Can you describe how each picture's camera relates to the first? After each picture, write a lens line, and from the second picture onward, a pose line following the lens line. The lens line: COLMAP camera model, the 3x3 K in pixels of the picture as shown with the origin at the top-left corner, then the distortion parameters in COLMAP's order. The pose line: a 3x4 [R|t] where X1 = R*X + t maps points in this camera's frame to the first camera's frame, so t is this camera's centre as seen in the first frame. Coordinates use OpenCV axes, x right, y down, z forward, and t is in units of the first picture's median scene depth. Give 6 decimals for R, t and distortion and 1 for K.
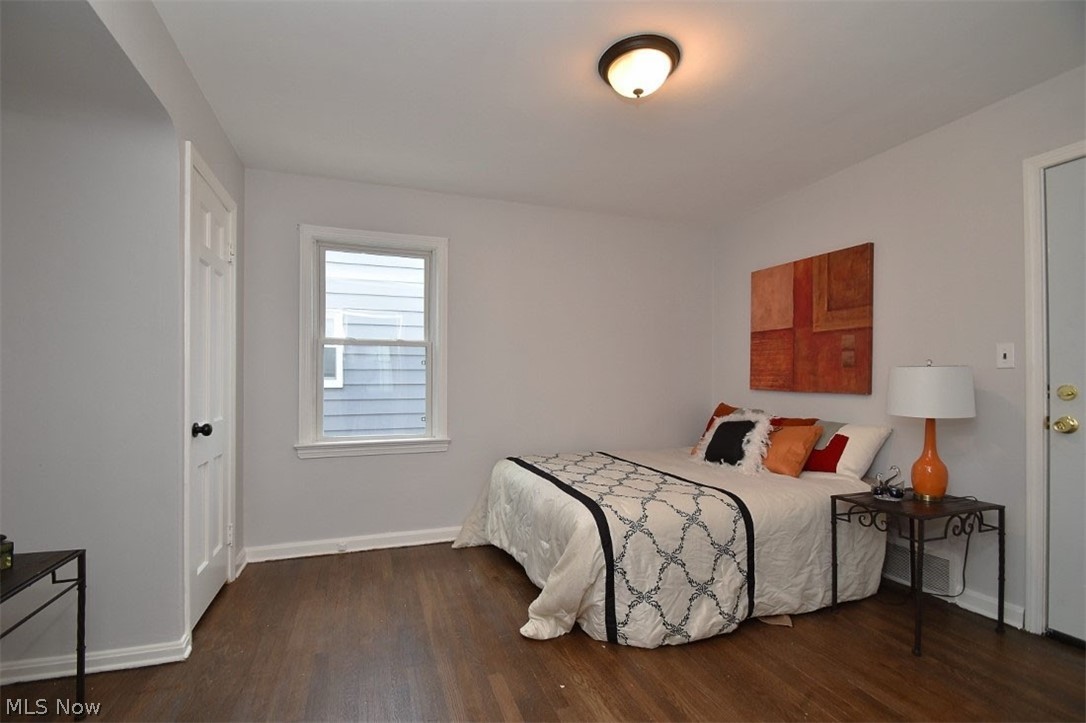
lens RADIAL K [[475.2, 0, 527.7], [0, 475.2, 380.5], [0, 0, 1]] dist [0.002264, -0.011660]
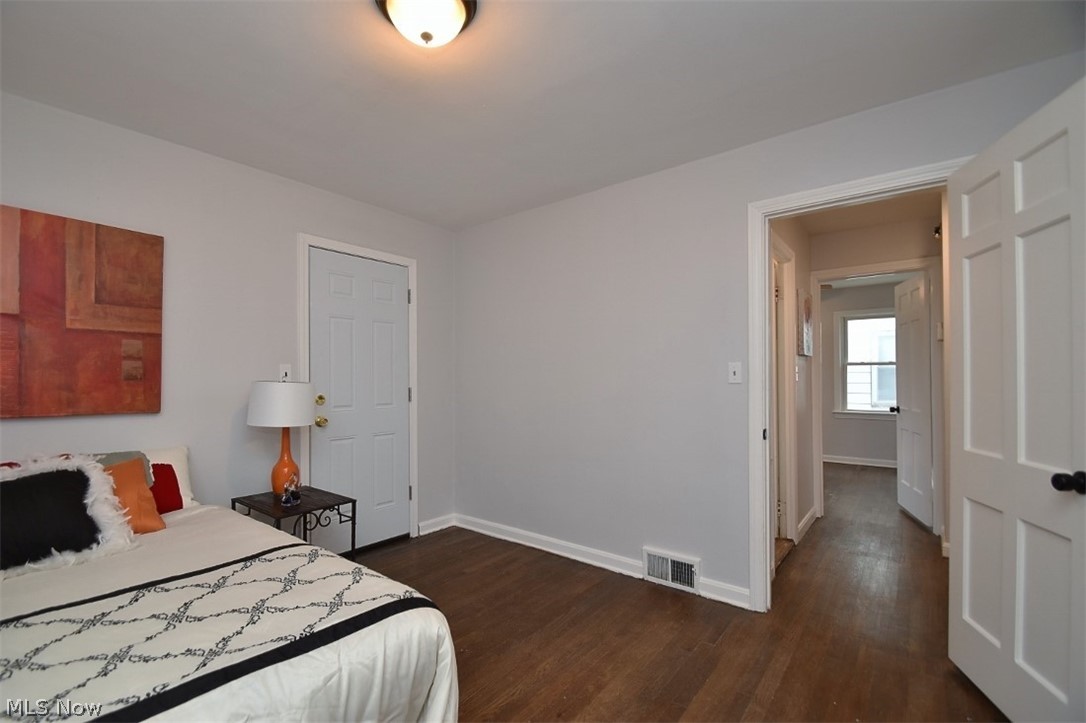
lens RADIAL K [[475.2, 0, 527.7], [0, 475.2, 380.5], [0, 0, 1]] dist [0.002264, -0.011660]
pose [[-0.542392, -0.001681, 0.840124, -0.350420], [0.001460, 0.999995, 0.002944, -0.028780], [-0.840124, 0.002823, -0.542387, 0.865741]]
